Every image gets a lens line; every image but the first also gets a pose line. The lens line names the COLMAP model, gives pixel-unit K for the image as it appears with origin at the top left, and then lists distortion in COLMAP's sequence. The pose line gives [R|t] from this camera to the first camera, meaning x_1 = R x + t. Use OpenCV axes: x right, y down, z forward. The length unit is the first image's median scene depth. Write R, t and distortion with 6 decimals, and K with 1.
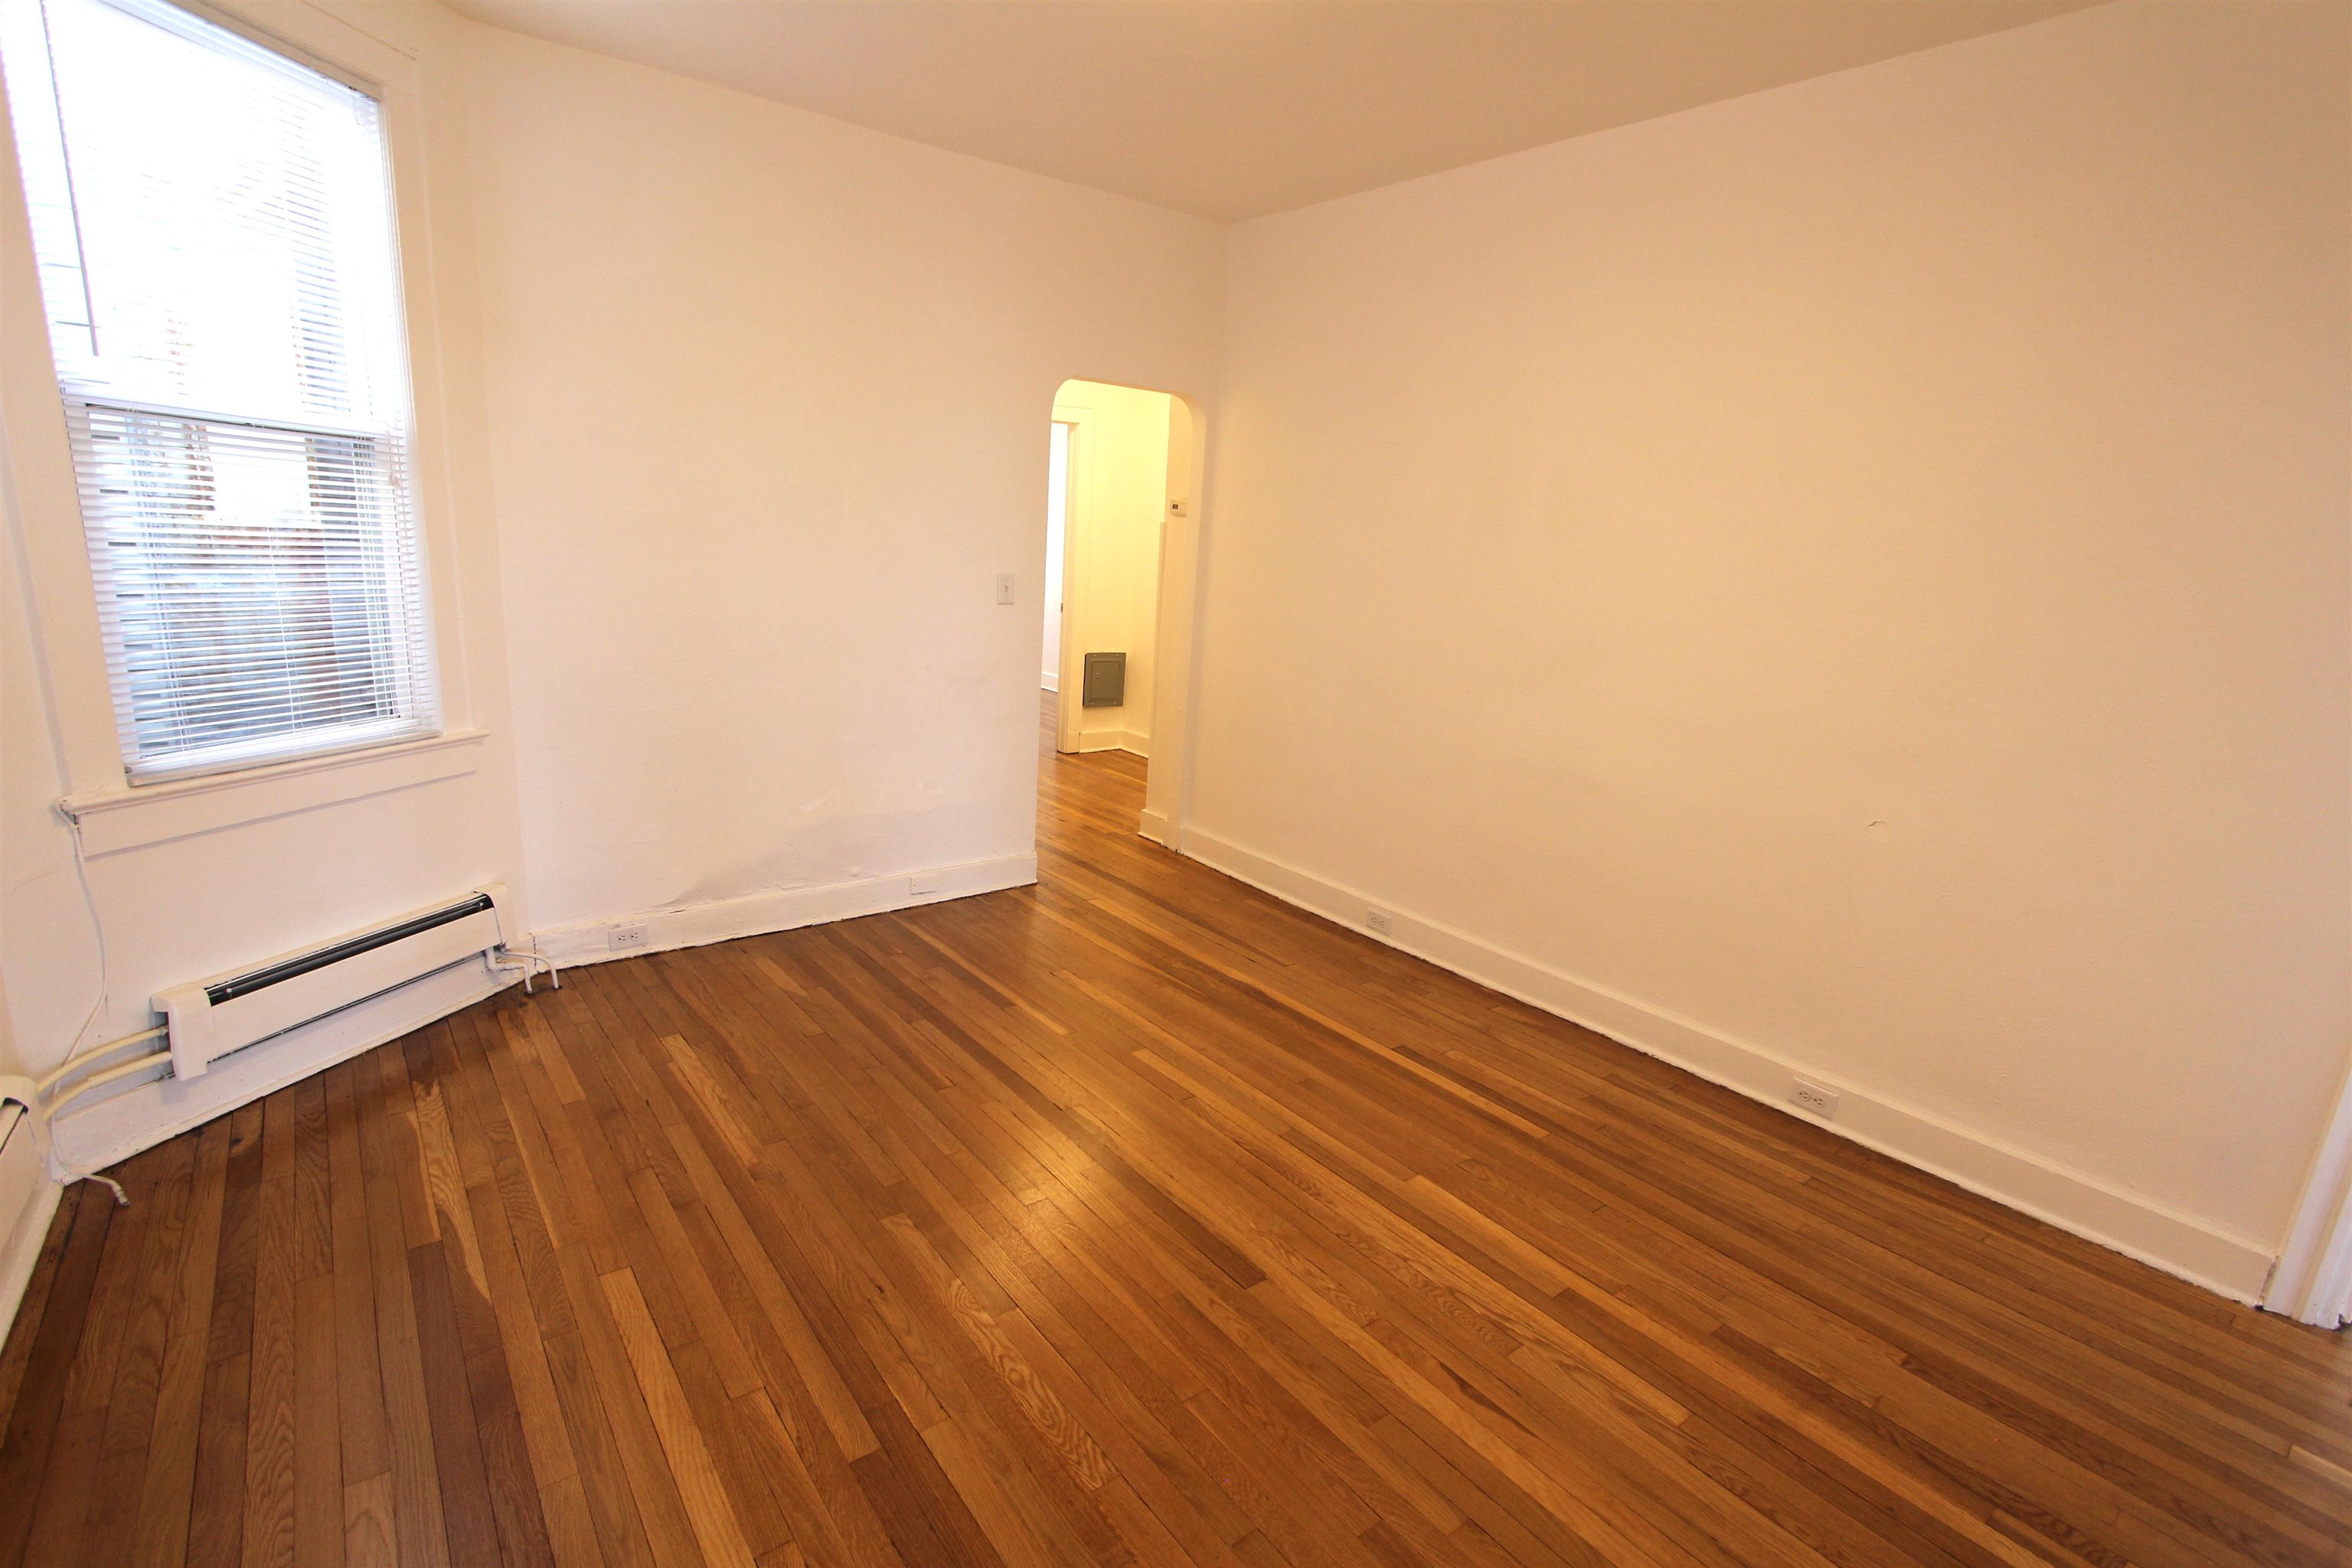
lens RADIAL K [[1084.4, 0, 1176.8], [0, 1084.4, 797.4], [0, 0, 1]] dist [-0.016435, 0.001055]
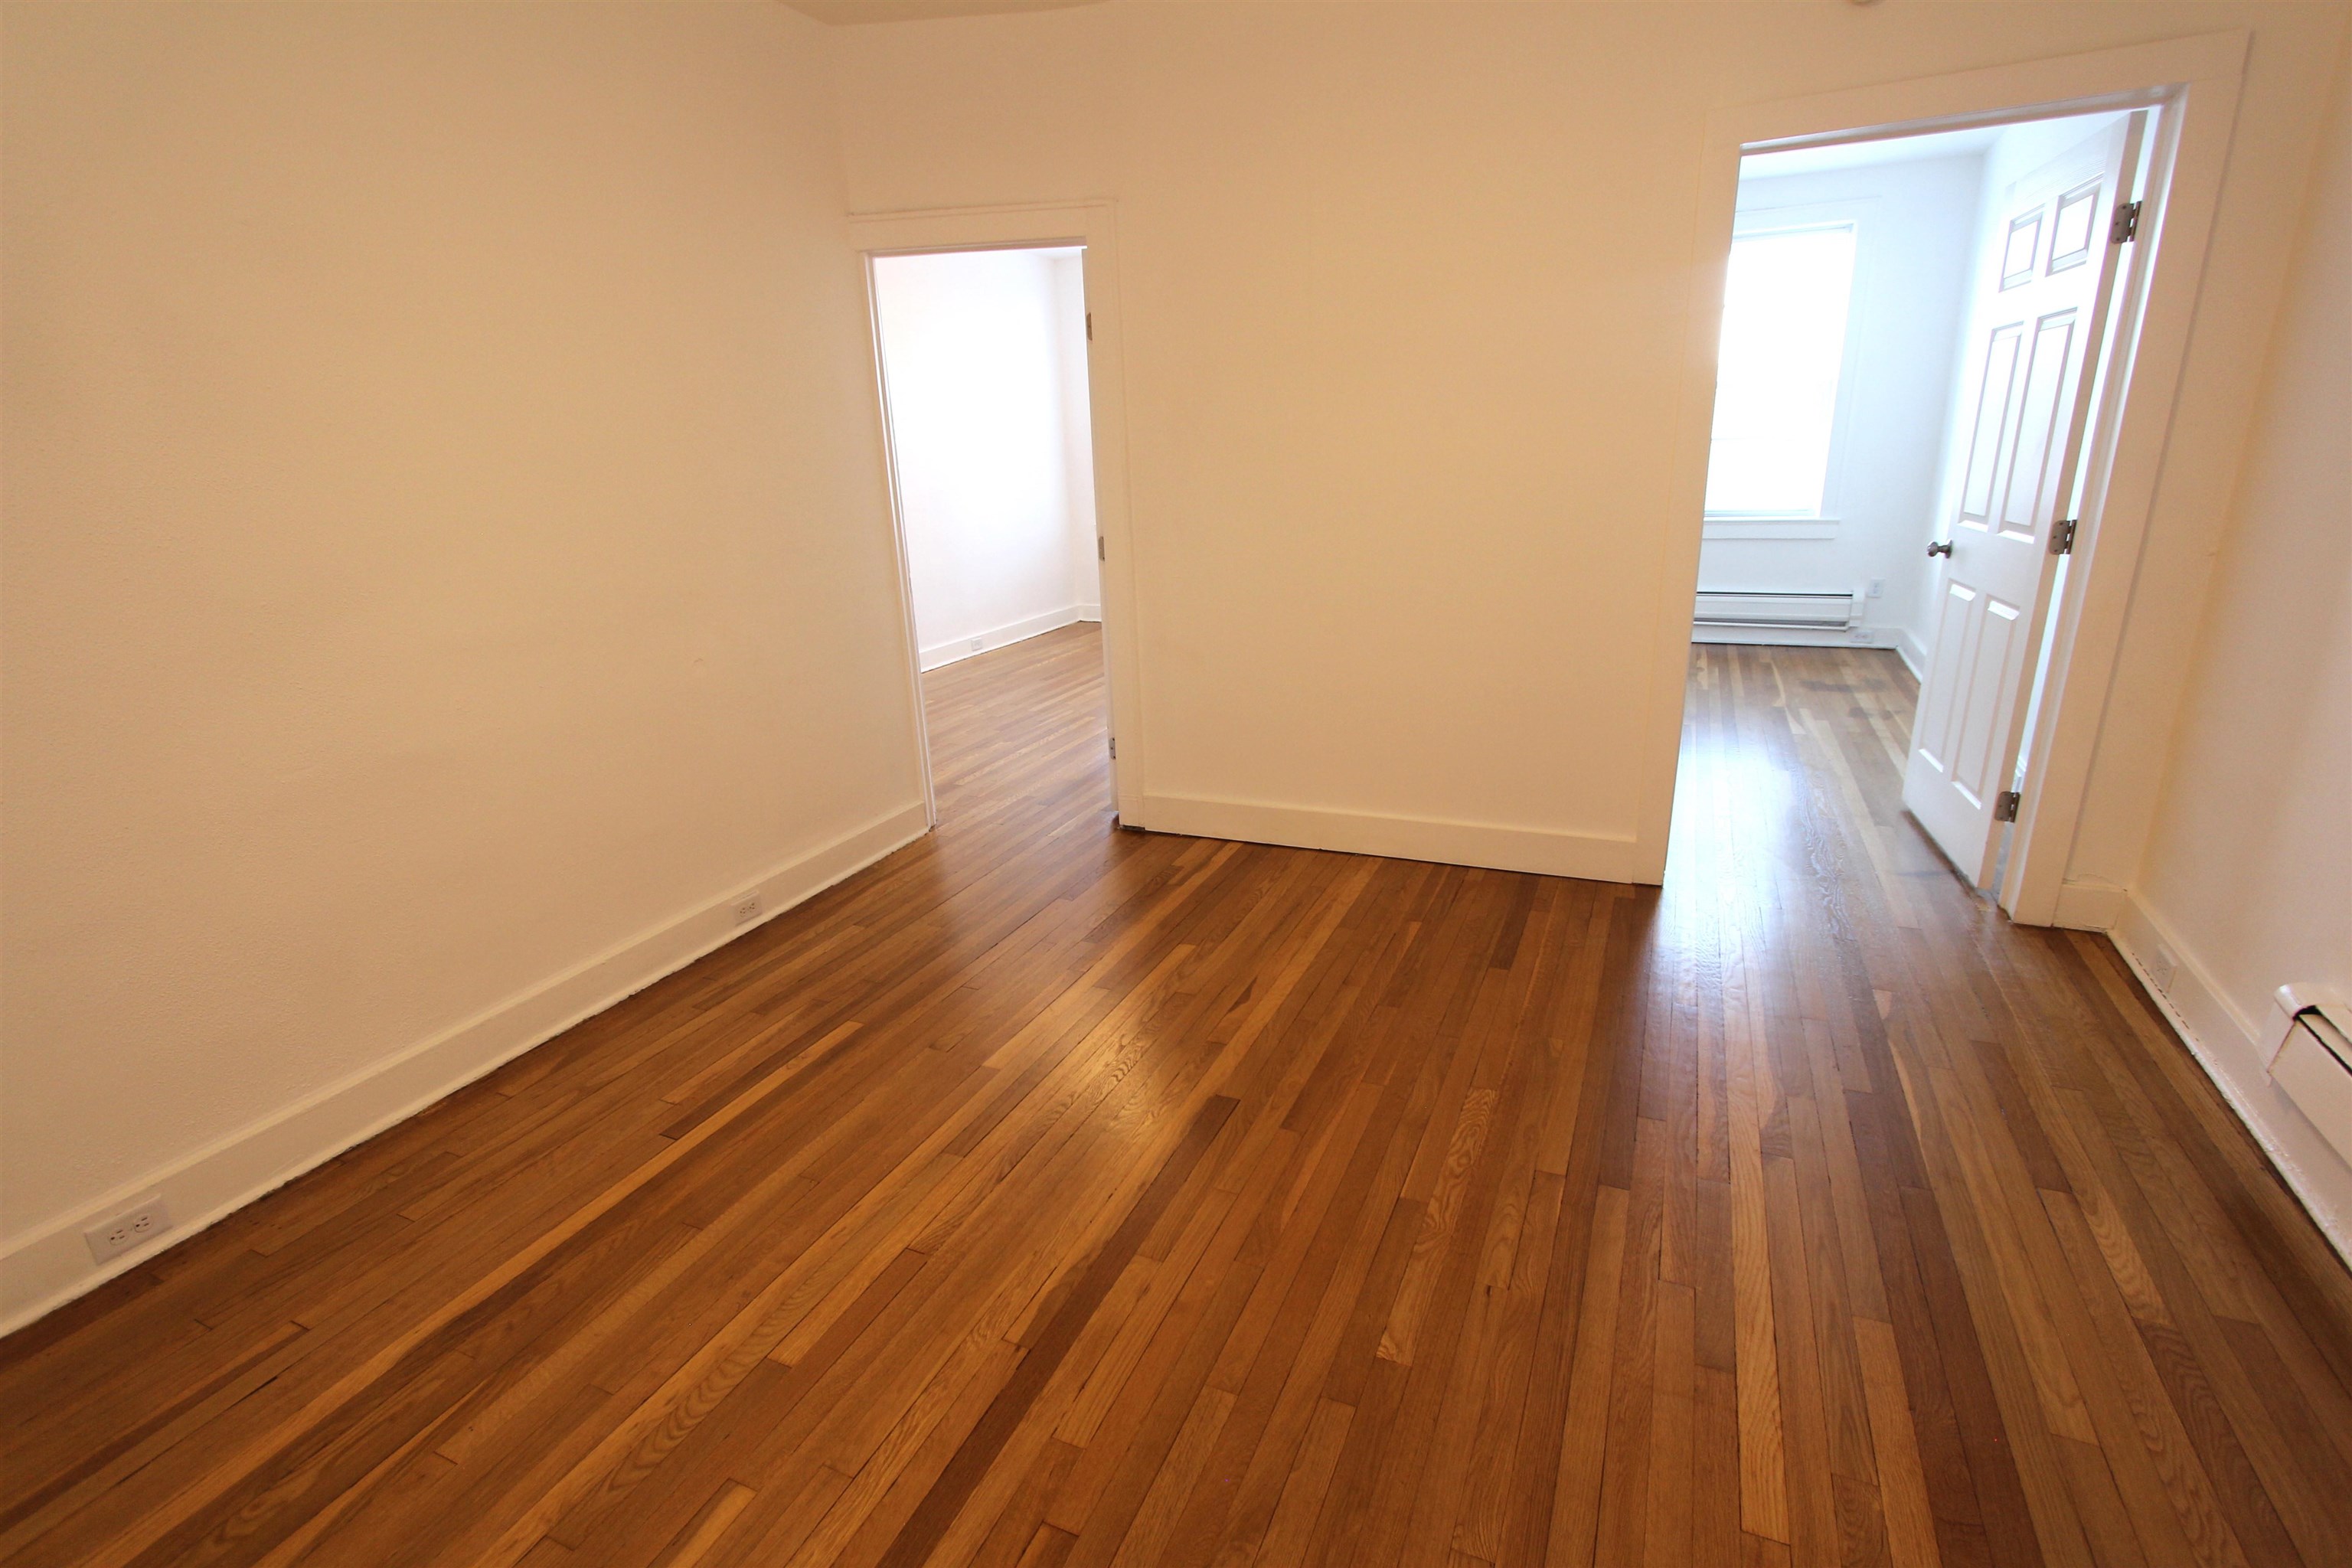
lens RADIAL K [[1084.4, 0, 1176.8], [0, 1084.4, 797.4], [0, 0, 1]] dist [-0.016435, 0.001055]
pose [[-0.461799, -0.317418, 0.828244, -0.581819], [0.221389, 0.862972, 0.454166, -0.264901], [-0.858911, 0.393097, -0.328247, 1.035940]]
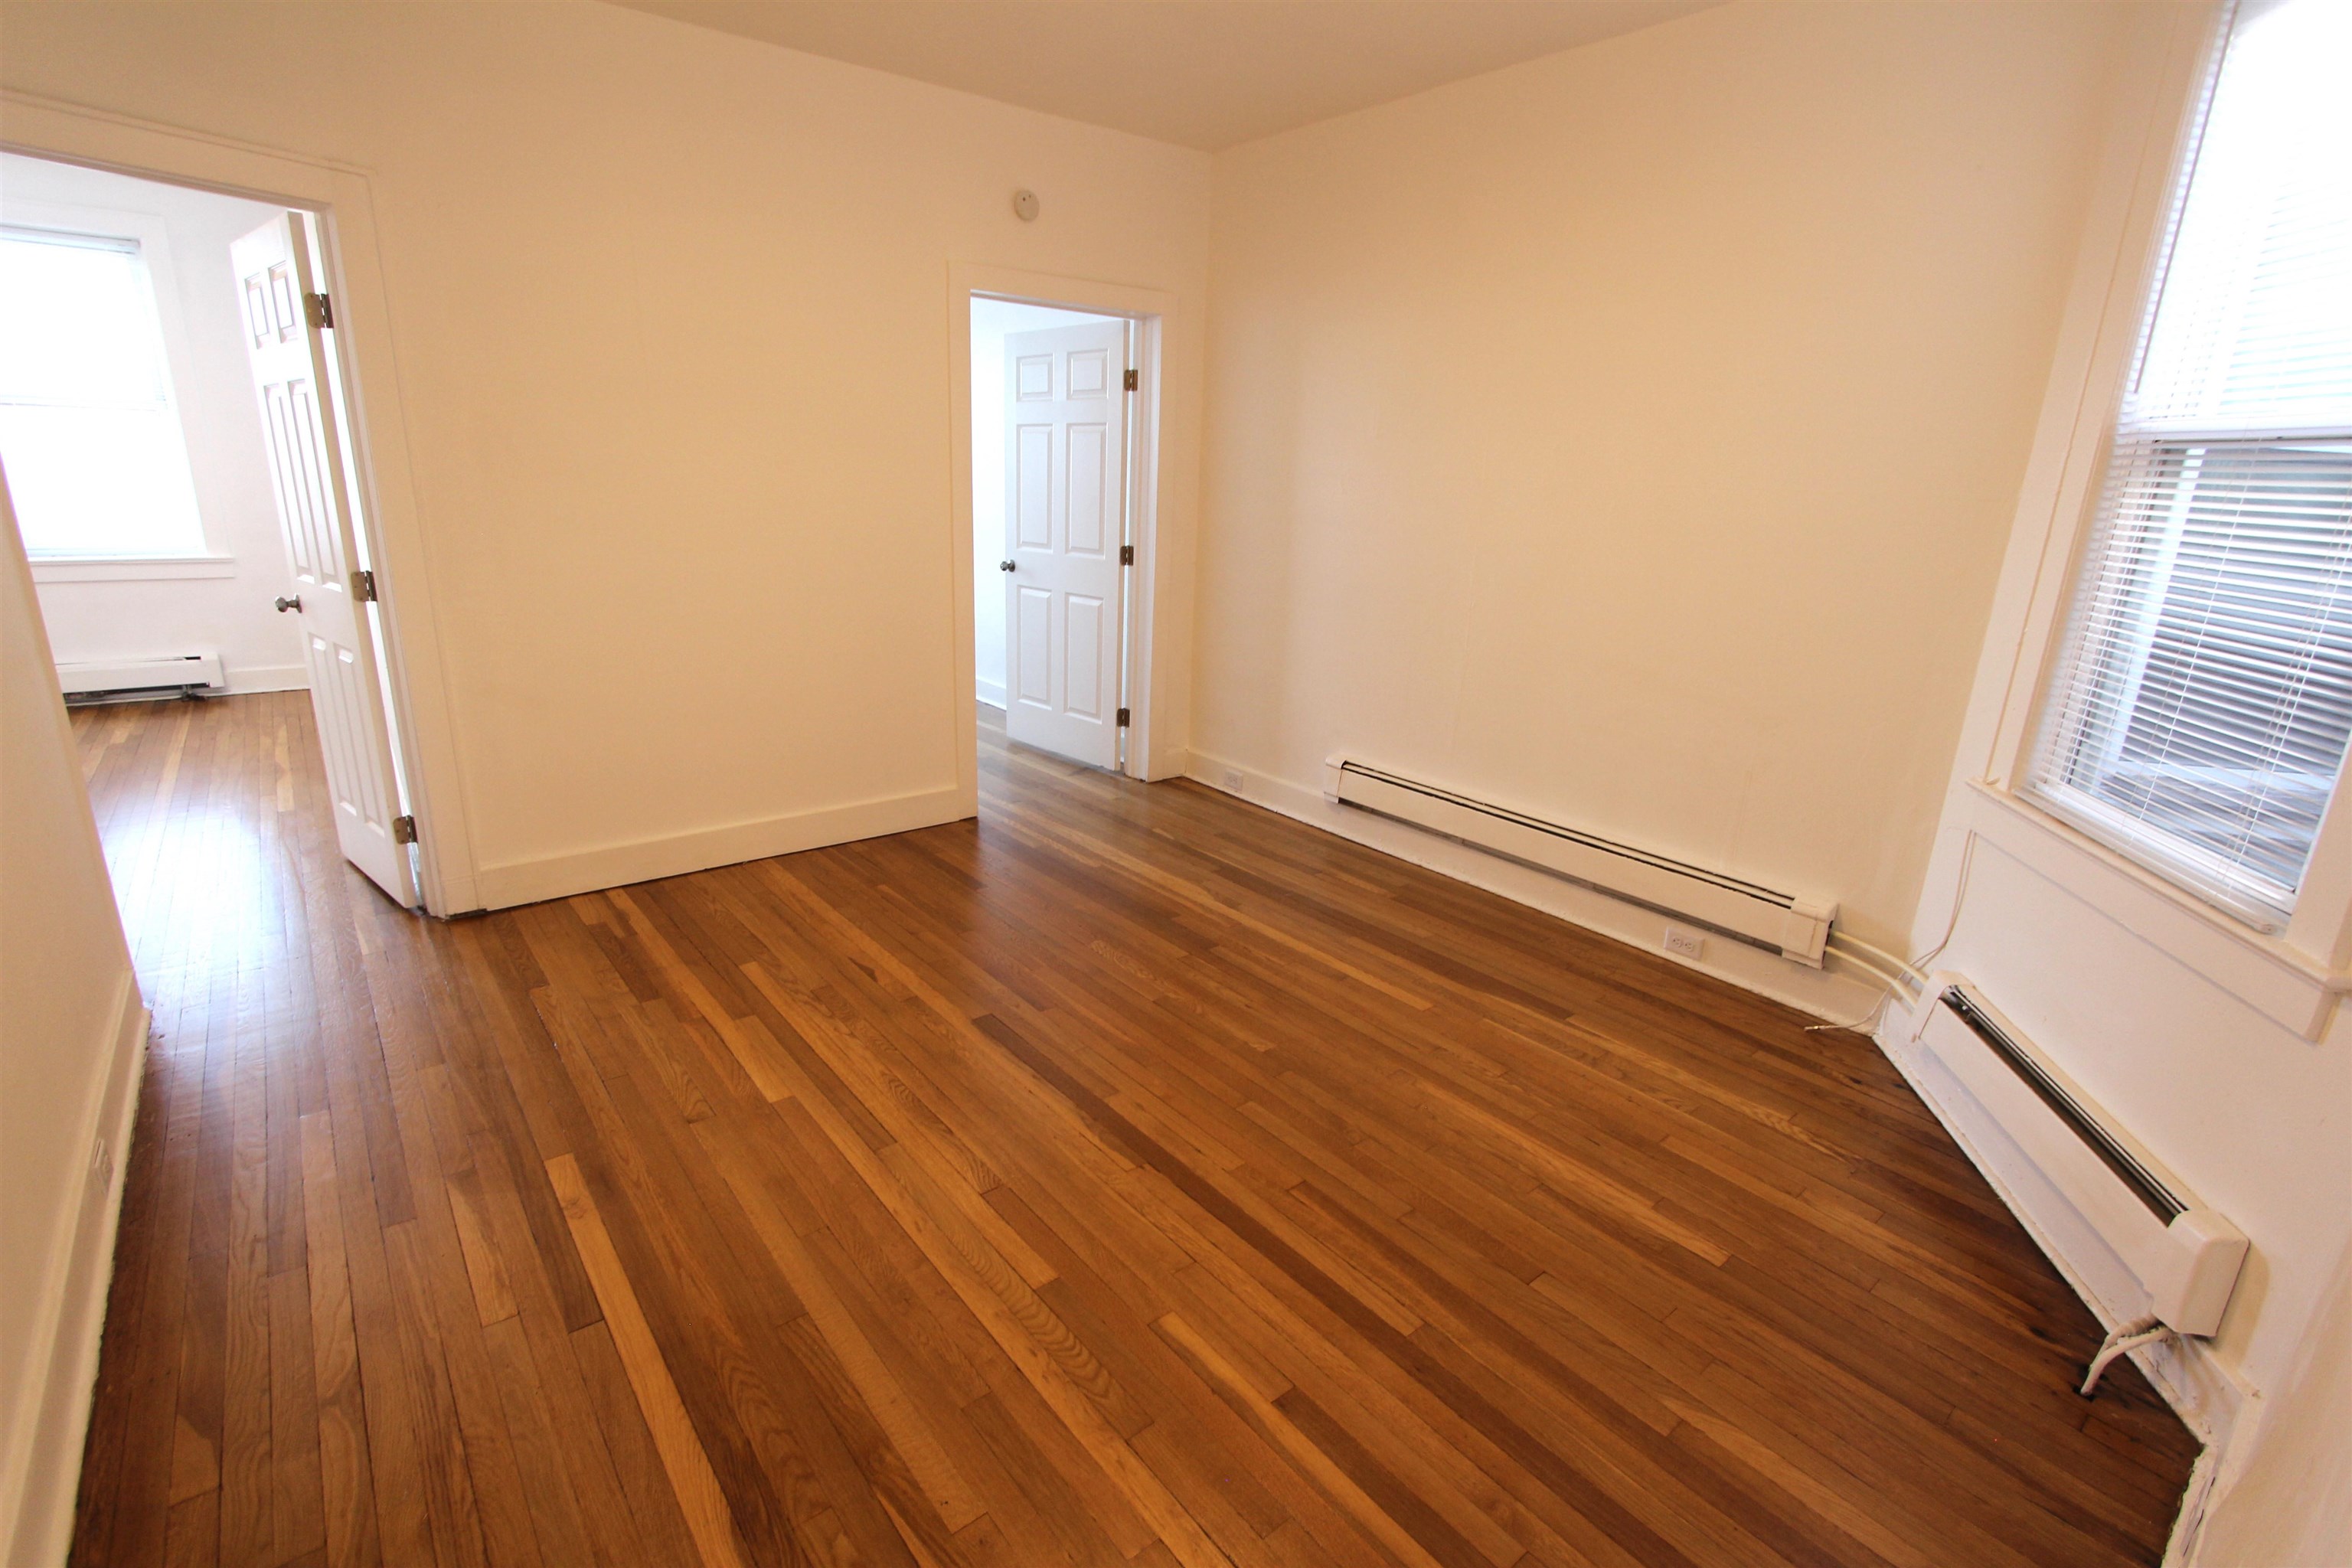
lens RADIAL K [[1084.4, 0, 1176.8], [0, 1084.4, 797.4], [0, 0, 1]] dist [-0.016435, 0.001055]
pose [[-0.994754, -0.091277, -0.046181, -0.065841], [-0.102103, 0.858344, 0.502812, -0.392713], [-0.006256, 0.504890, -0.863161, 1.629584]]
